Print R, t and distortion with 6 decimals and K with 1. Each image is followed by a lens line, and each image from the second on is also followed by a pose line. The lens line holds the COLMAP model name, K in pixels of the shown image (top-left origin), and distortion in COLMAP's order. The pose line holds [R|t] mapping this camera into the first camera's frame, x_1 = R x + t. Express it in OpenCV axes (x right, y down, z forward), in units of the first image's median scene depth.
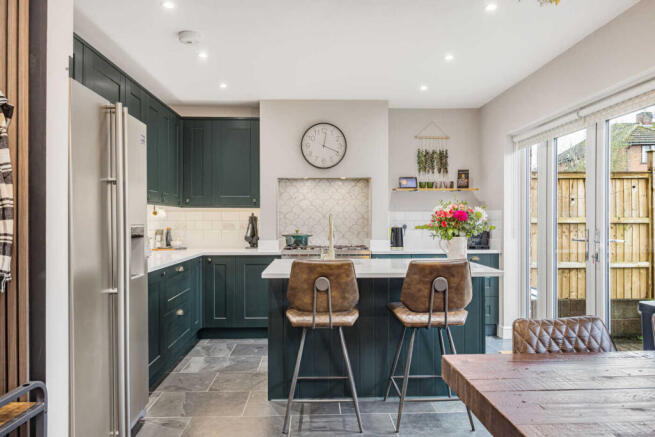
lens RADIAL K [[454.6, 0, 326.5], [0, 454.6, 220.1], [0, 0, 1]] dist [0.008912, 0.001491]
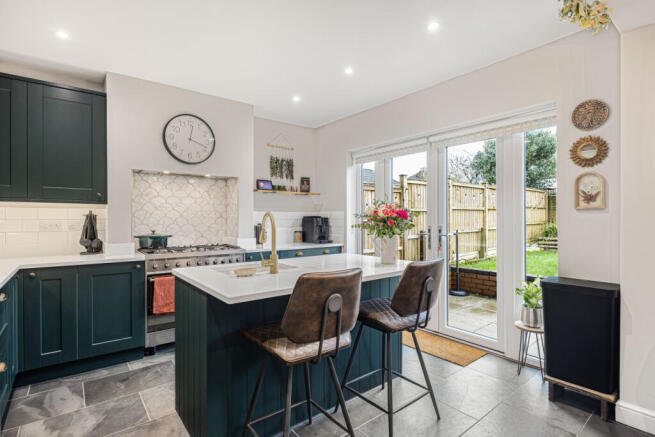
lens RADIAL K [[325.6, 0, 331.0], [0, 325.6, 218.9], [0, 0, 1]] dist [-0.007281, -0.001239]
pose [[0.798560, 0.001220, 0.601913, -0.171043], [-0.000174, 0.999998, -0.001795, 0.000813], [-0.601915, 0.001329, 0.798559, 0.285803]]
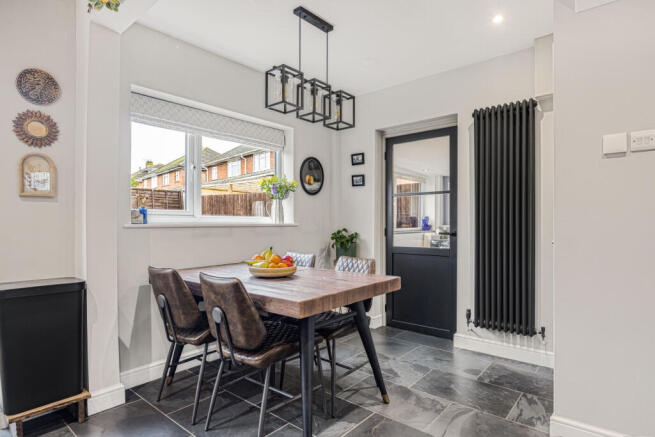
lens RADIAL K [[369.1, 0, 327.1], [0, 369.1, 218.1], [0, 0, 1]] dist [-0.003746, -0.000886]
pose [[-0.739956, 0.012028, 0.672548, -0.160306], [0.006305, 0.999920, -0.010946, 0.018180], [-0.672626, -0.003859, -0.739973, 0.515297]]
